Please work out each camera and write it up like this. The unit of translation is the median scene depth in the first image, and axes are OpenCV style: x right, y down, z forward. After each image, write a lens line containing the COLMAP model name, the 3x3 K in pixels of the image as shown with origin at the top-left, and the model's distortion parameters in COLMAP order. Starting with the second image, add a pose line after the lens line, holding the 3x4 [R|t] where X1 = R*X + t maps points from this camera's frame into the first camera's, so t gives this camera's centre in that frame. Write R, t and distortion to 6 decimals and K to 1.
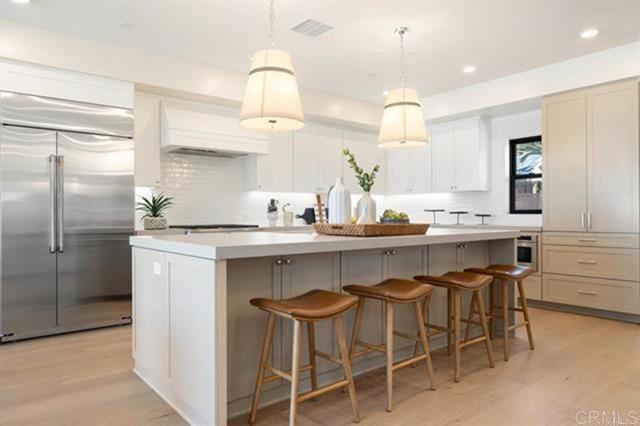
lens RADIAL K [[435.6, 0, 320.0], [0, 435.6, 213.0], [0, 0, 1]] dist [-0.003547, 0.002046]
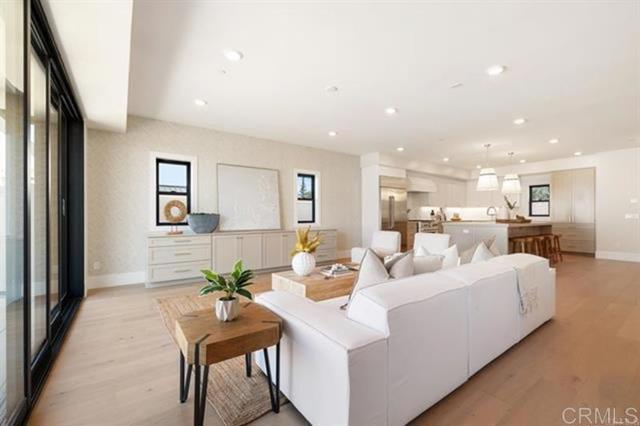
lens RADIAL K [[279.5, 0, 320.0], [0, 279.5, 213.0], [0, 0, 1]] dist [-0.001509, -0.000556]
pose [[0.998658, 0.003626, -0.051662, -0.965923], [-0.004070, 0.999956, -0.008503, 0.001310], [0.051629, 0.008702, 0.998628, -0.902445]]
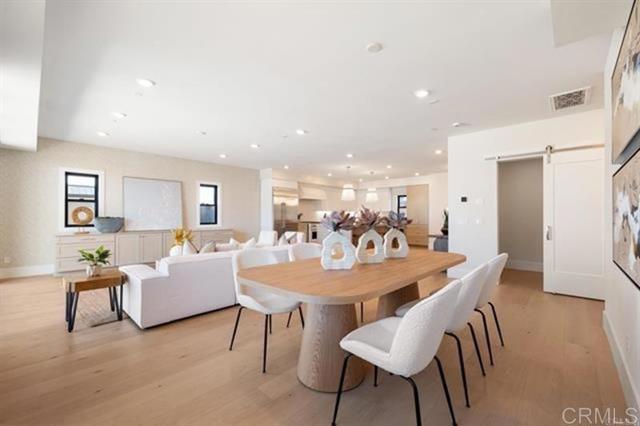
lens RADIAL K [[273.4, 0, 320.0], [0, 273.4, 213.0], [0, 0, 1]] dist [0.000546, 0.000126]
pose [[0.990311, 0.009019, 0.138575, -0.602548], [-0.007513, 0.999907, -0.011394, -0.019565], [-0.138665, 0.010242, 0.990286, -1.350902]]
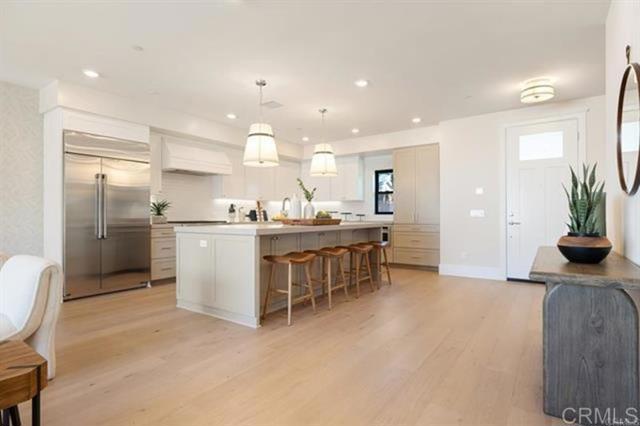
lens RADIAL K [[334.5, 0, 320.0], [0, 334.5, 213.0], [0, 0, 1]] dist [0.003378, 0.001013]
pose [[0.962120, 0.004029, 0.272595, -0.190719], [-0.003165, 0.999988, -0.003607, 0.003525], [-0.272607, 0.002607, 0.962122, -0.300430]]
